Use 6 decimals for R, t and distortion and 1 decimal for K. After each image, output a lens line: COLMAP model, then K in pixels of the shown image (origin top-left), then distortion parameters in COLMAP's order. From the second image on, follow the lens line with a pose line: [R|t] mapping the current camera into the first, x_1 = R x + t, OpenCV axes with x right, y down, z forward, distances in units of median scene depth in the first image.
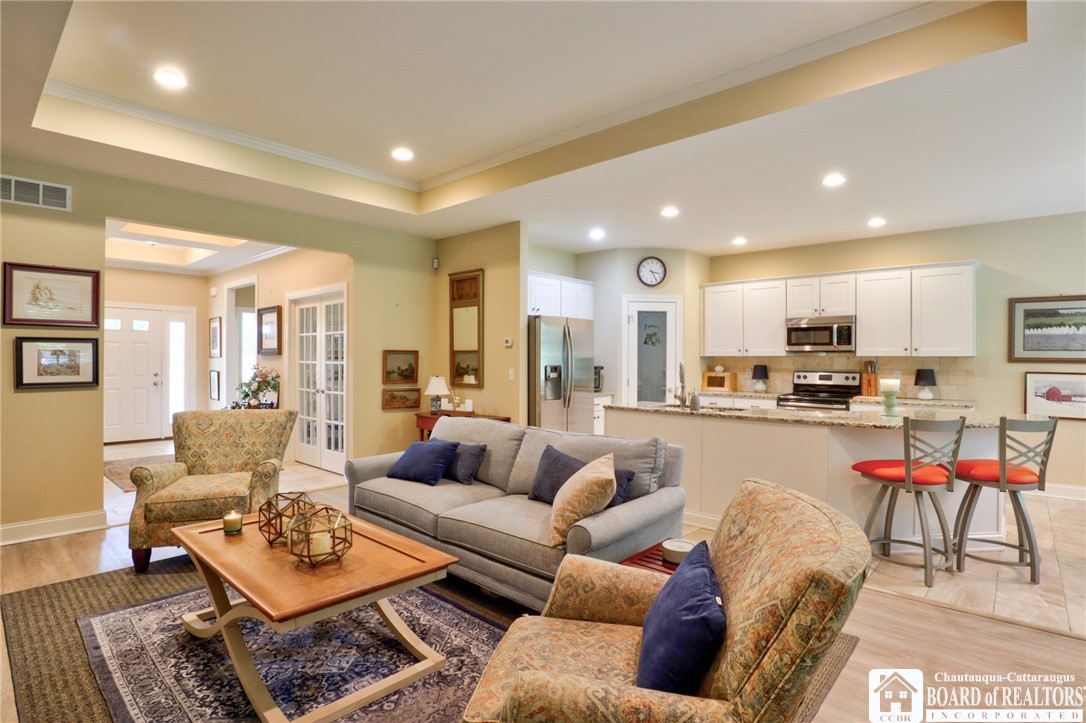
lens RADIAL K [[546.2, 0, 552.4], [0, 546.2, 358.2], [0, 0, 1]] dist [-0.041143, 0.010267]
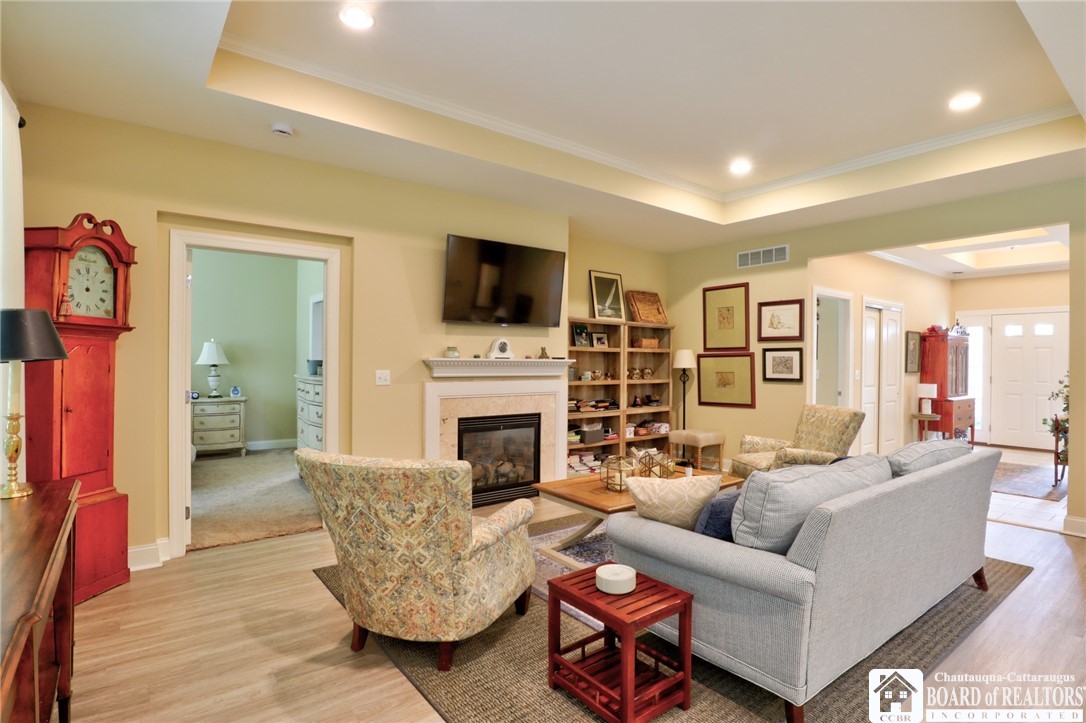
lens RADIAL K [[546.2, 0, 552.8], [0, 546.2, 360.8], [0, 0, 1]] dist [-0.041143, 0.010267]
pose [[-0.184184, -0.003954, -0.982884, 0.460107], [-0.006003, 0.999978, -0.002898, 0.003442], [0.982874, 0.005366, -0.184203, 0.437328]]
